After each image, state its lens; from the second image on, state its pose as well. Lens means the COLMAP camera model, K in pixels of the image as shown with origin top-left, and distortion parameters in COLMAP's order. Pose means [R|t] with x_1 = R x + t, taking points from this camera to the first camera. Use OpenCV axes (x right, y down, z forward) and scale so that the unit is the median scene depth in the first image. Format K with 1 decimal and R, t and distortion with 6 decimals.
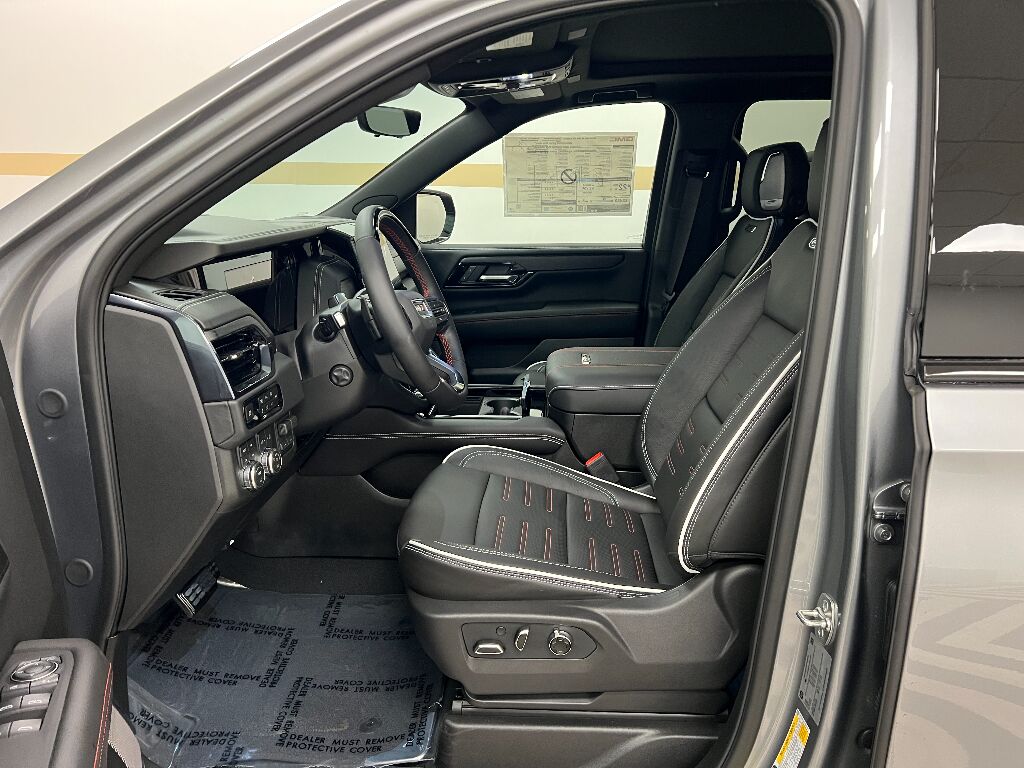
lens RADIAL K [[775.5, 0, 515.1], [0, 775.5, 366.1], [0, 0, 1]] dist [0.074366, -0.085903]
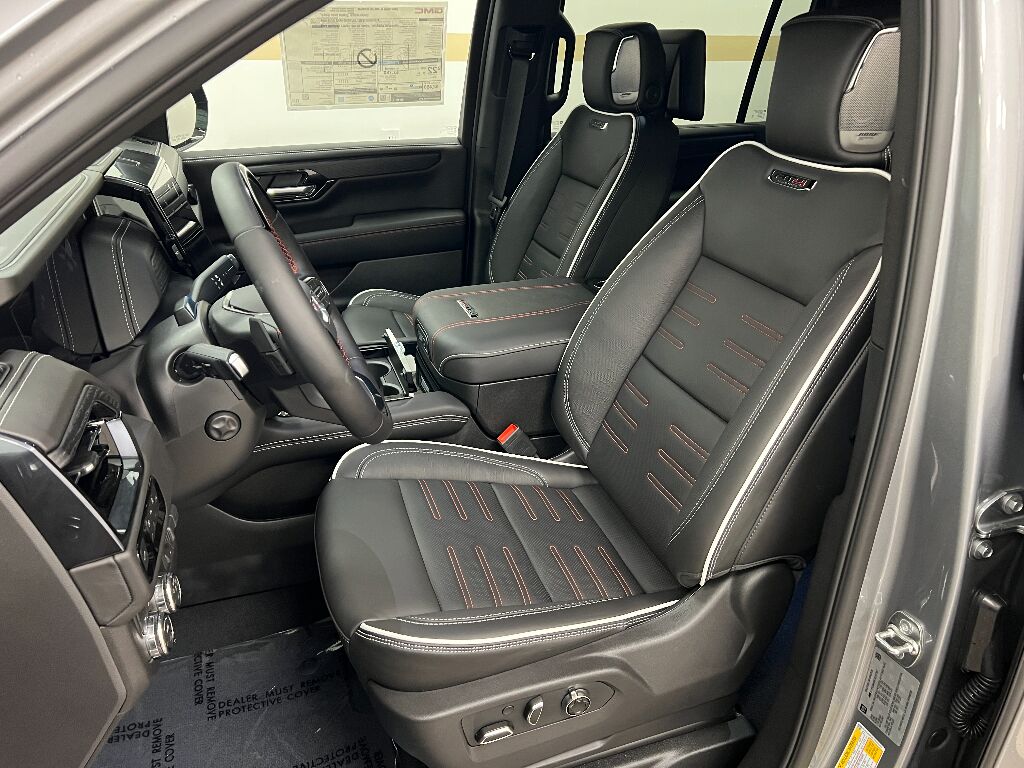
lens RADIAL K [[775.5, 0, 515.1], [0, 775.5, 366.1], [0, 0, 1]] dist [0.074366, -0.085903]
pose [[0.929376, -0.154489, 0.335252, -0.169102], [0.089641, 0.975478, 0.201014, -0.126164], [-0.358085, -0.156766, 0.920434, 0.228469]]
